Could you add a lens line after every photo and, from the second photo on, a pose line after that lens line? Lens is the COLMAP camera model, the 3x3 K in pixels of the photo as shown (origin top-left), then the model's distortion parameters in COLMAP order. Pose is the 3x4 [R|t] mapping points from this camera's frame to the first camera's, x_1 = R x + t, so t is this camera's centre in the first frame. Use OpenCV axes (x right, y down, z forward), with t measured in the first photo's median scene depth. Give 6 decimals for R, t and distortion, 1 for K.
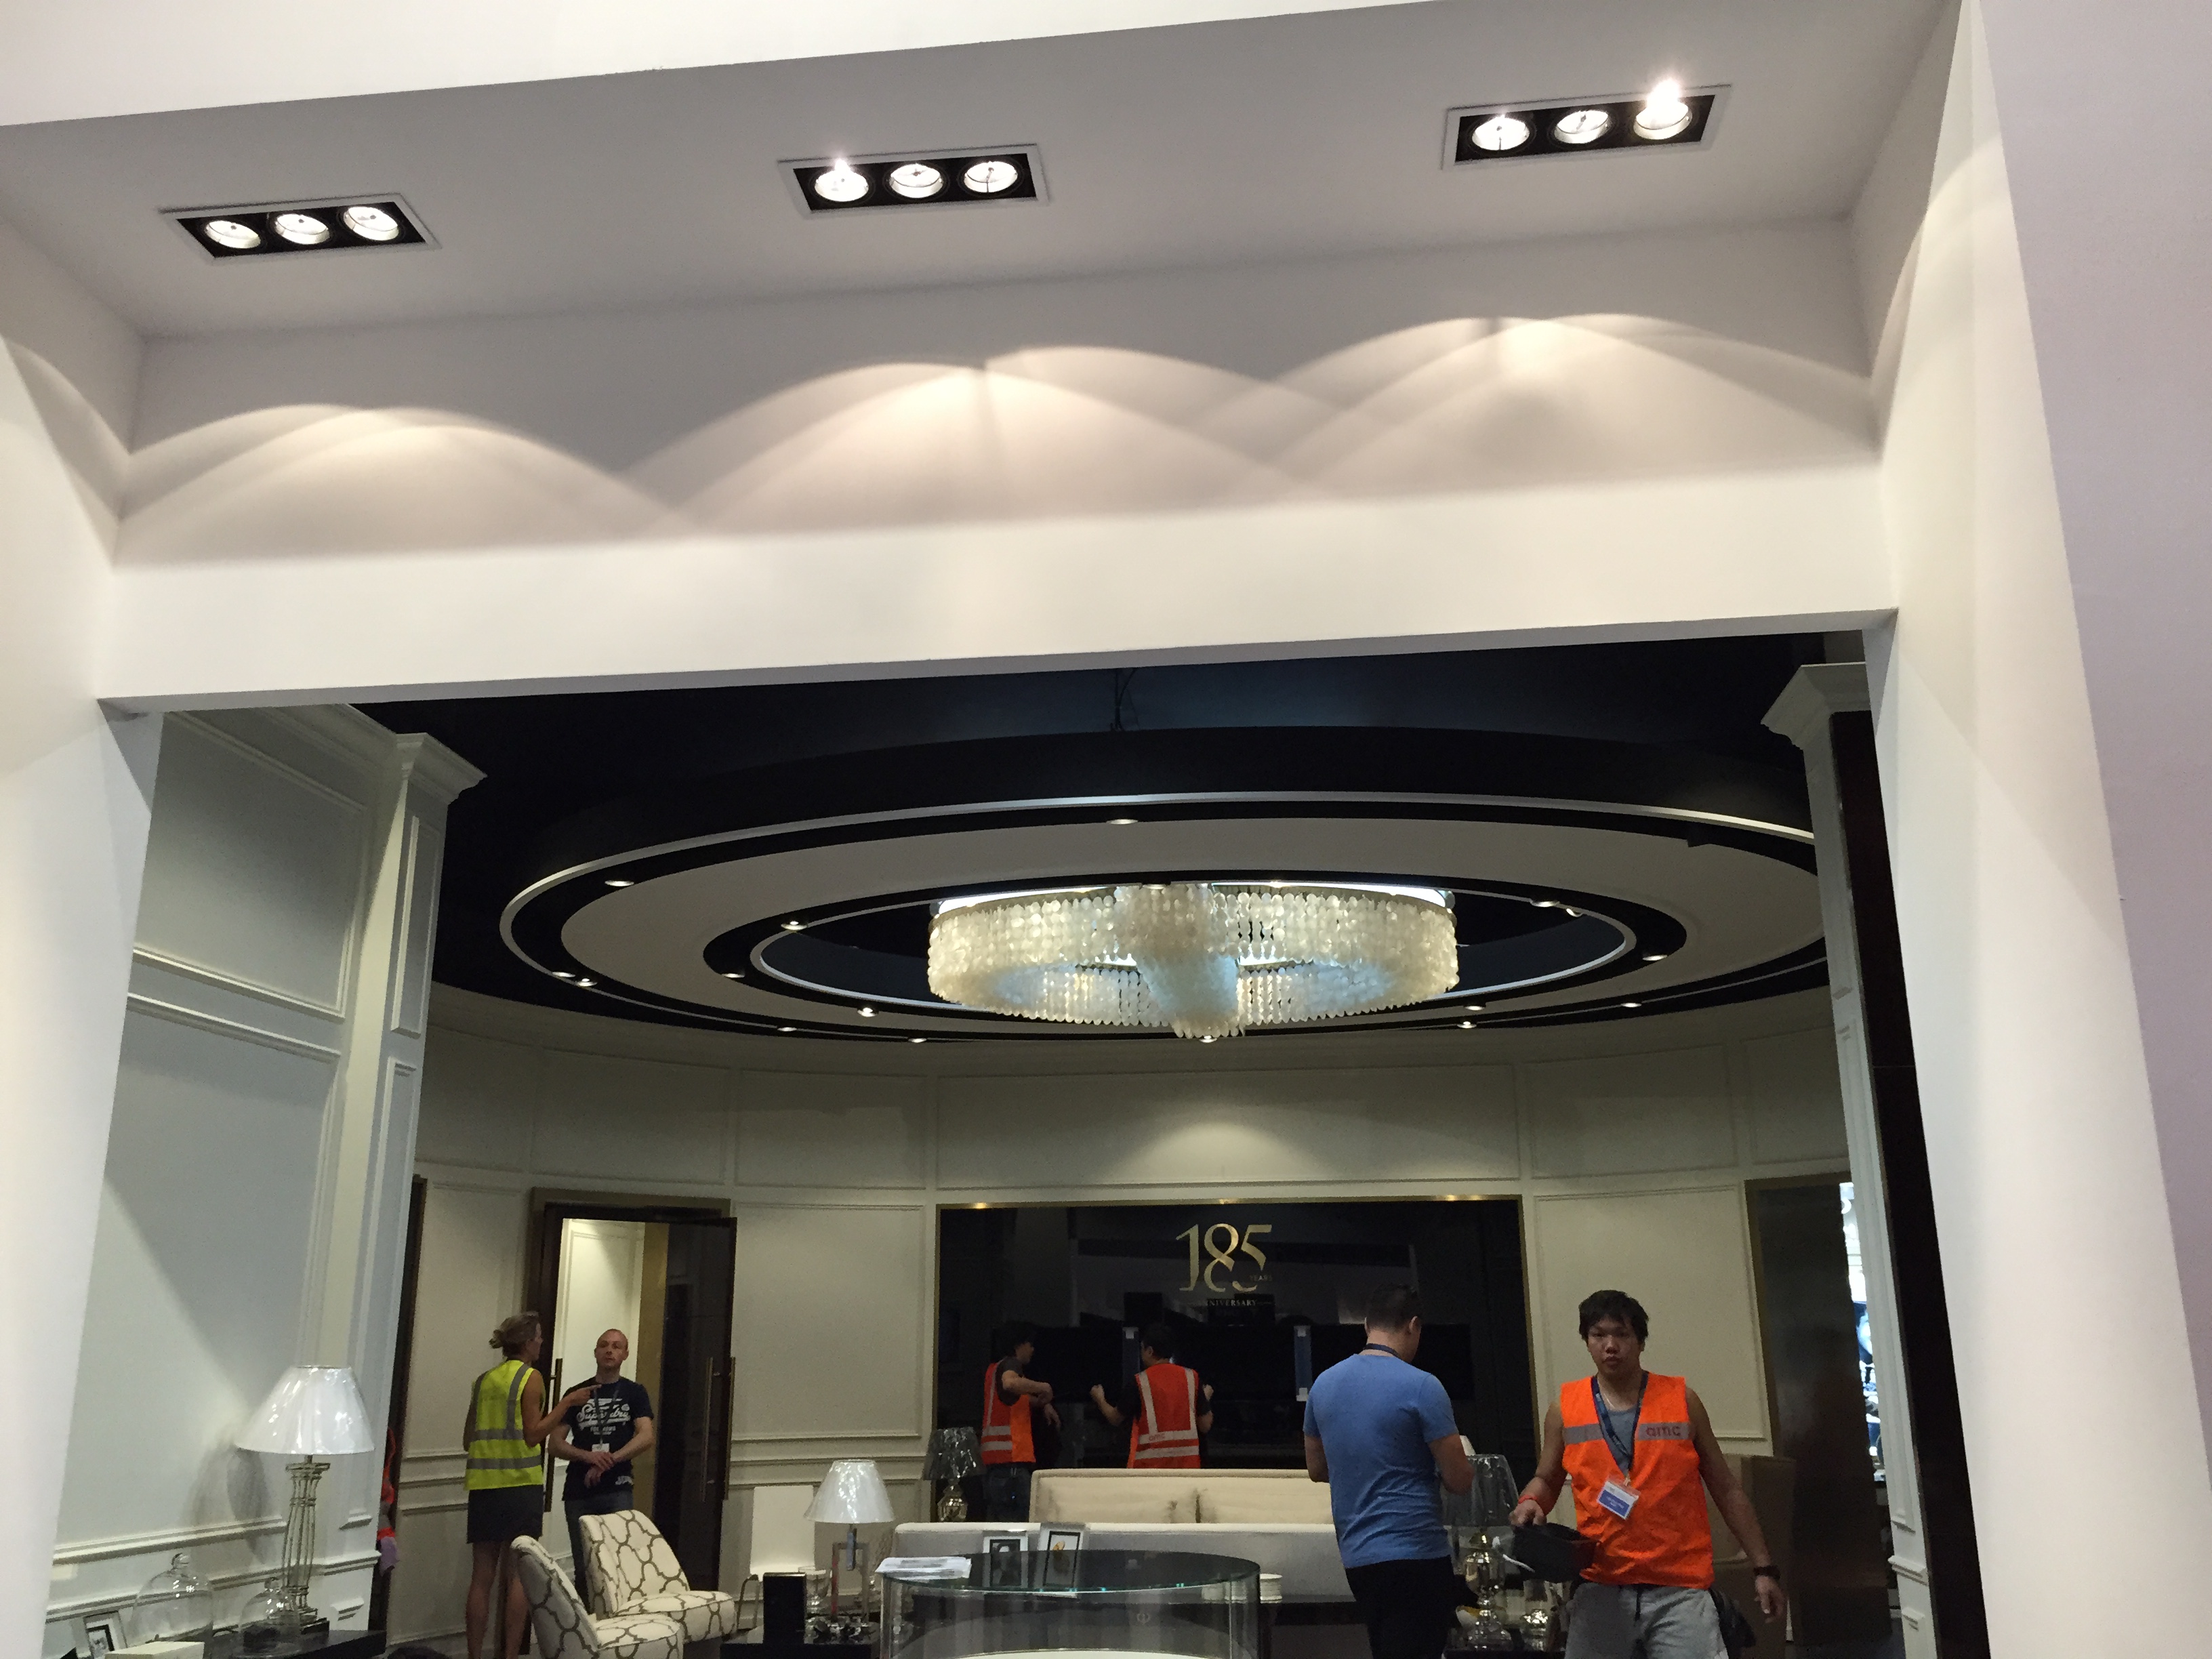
lens RADIAL K [[1913.4, 0, 1113.6], [0, 1913.4, 826.1], [0, 0, 1]] dist [0.076798, -0.075307]
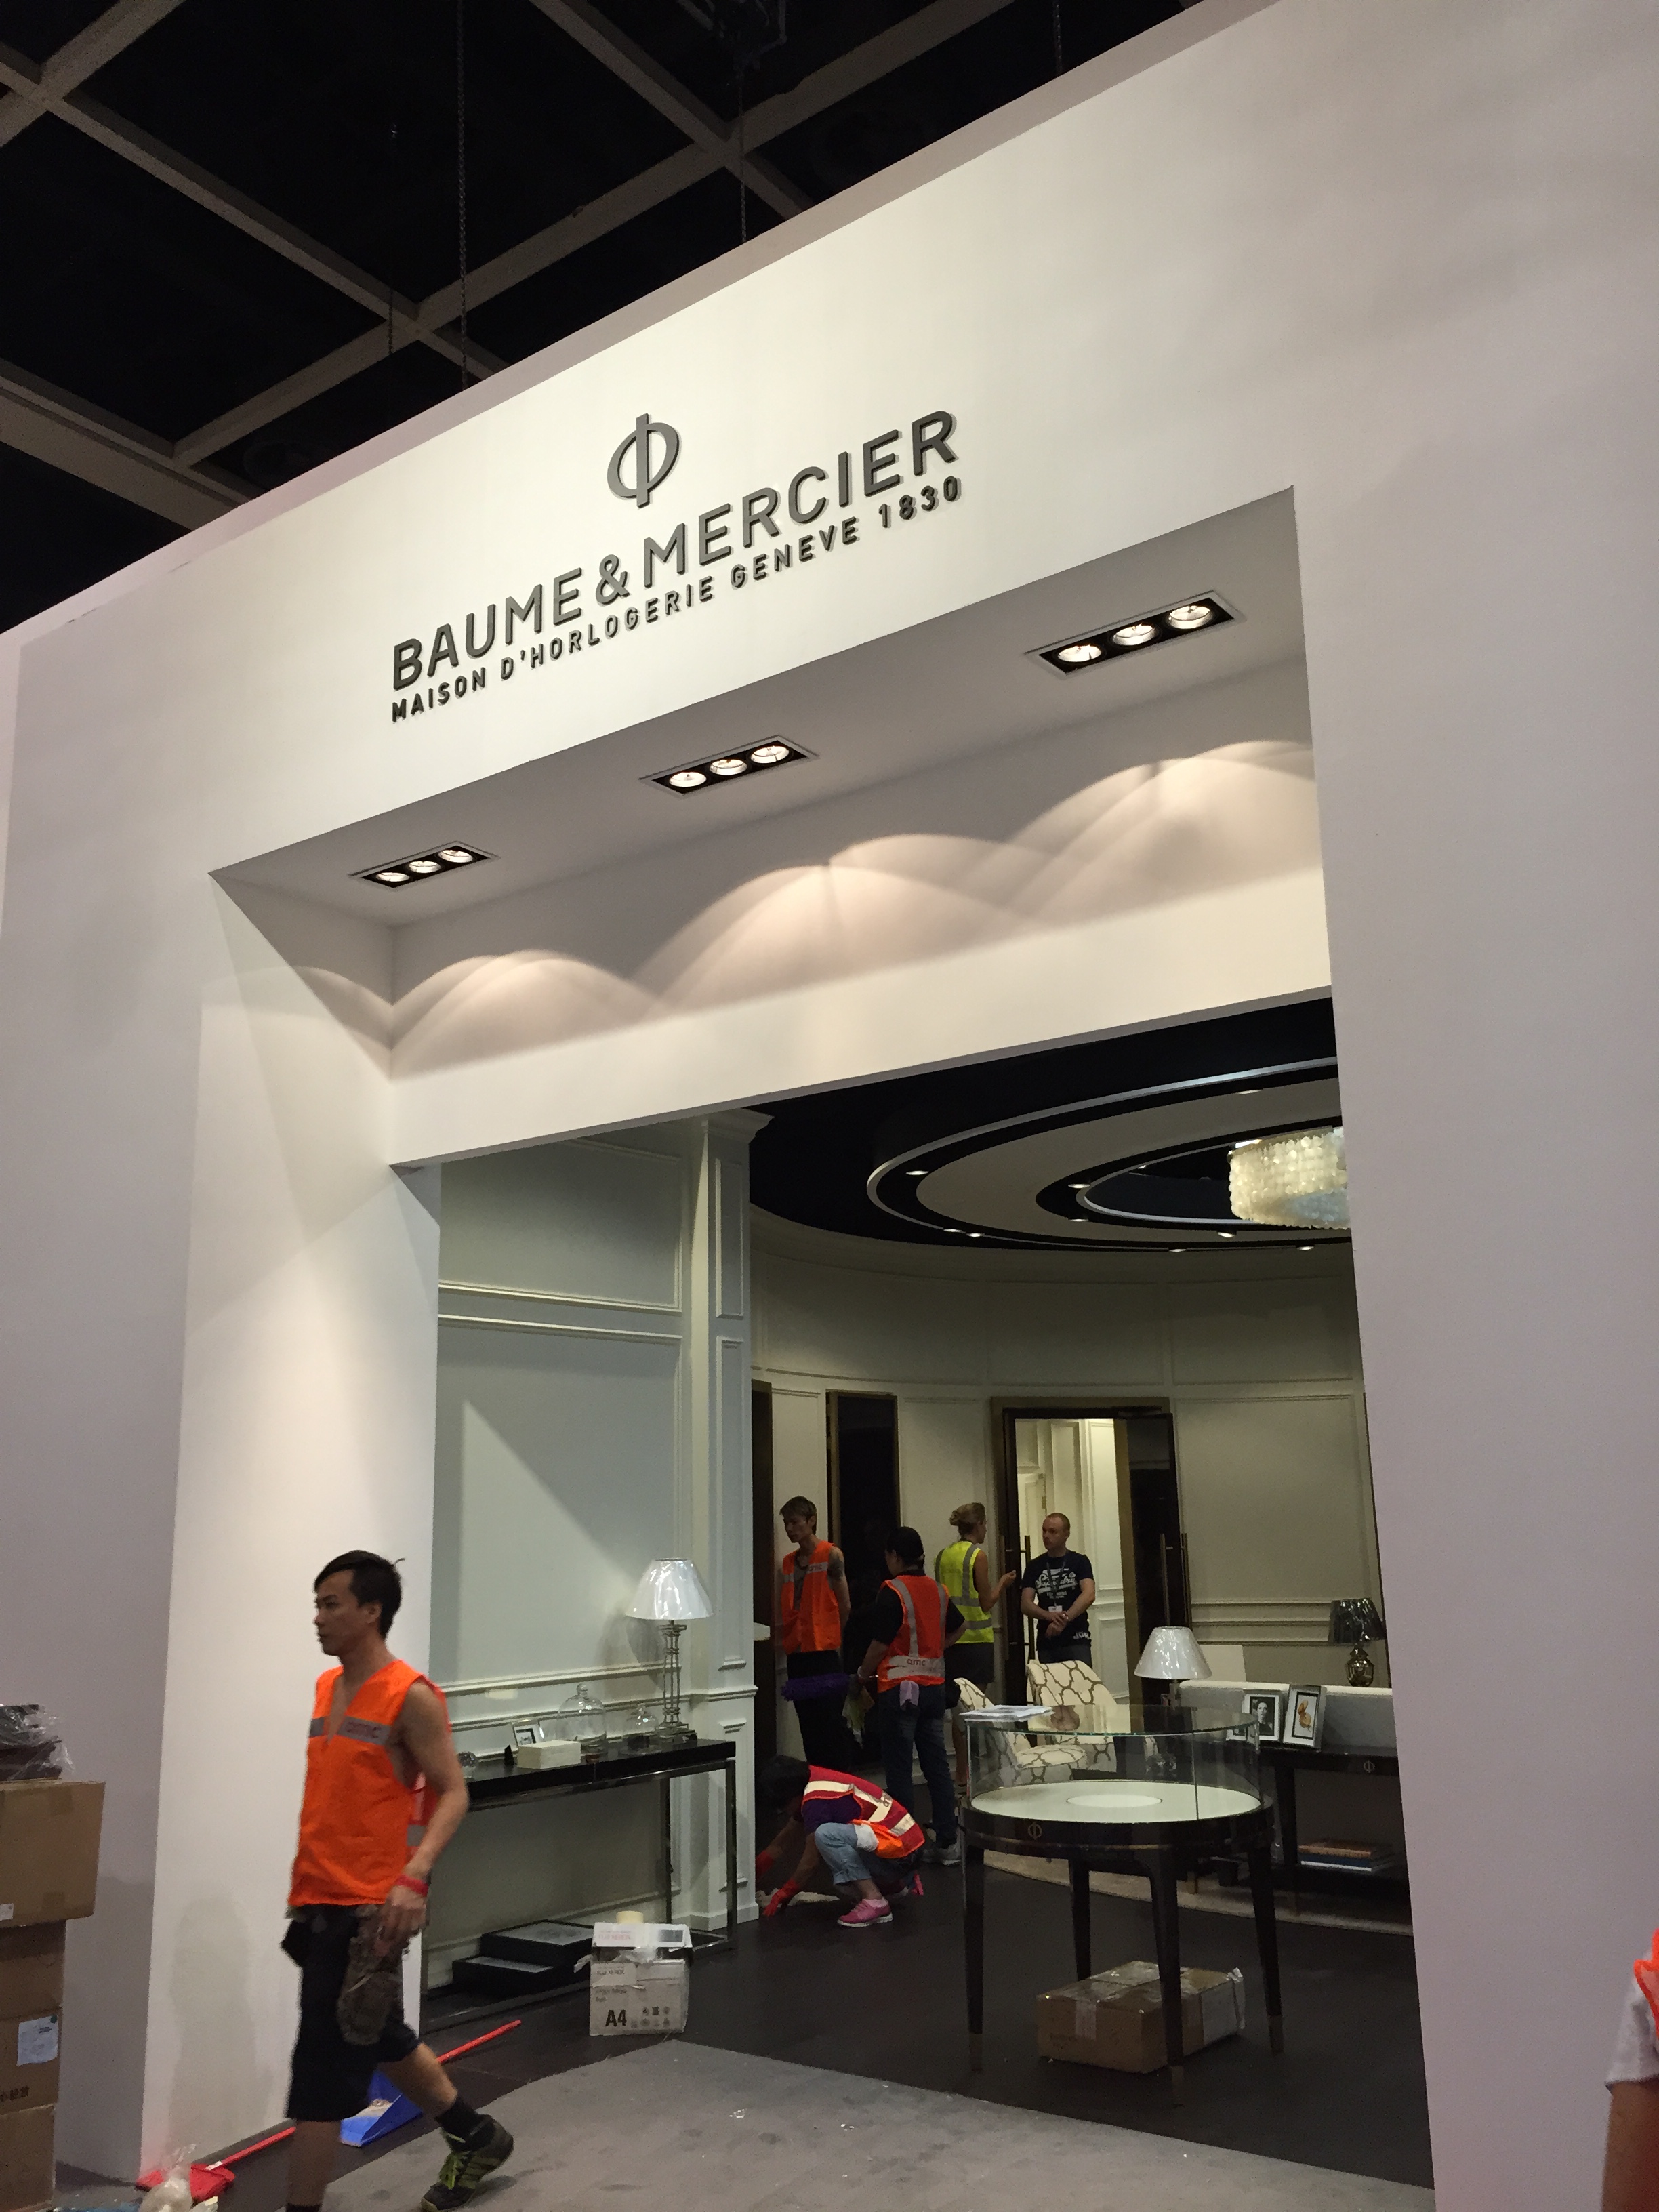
lens RADIAL K [[1913.4, 0, 835.7], [0, 1913.4, 1113.7], [0, 0, 1]] dist [0.076798, -0.075307]
pose [[0.867302, -0.115093, -0.484295, 0.437094], [0.147318, 0.988668, 0.028867, -0.074811], [0.475484, -0.096382, 0.874428, -0.164985]]
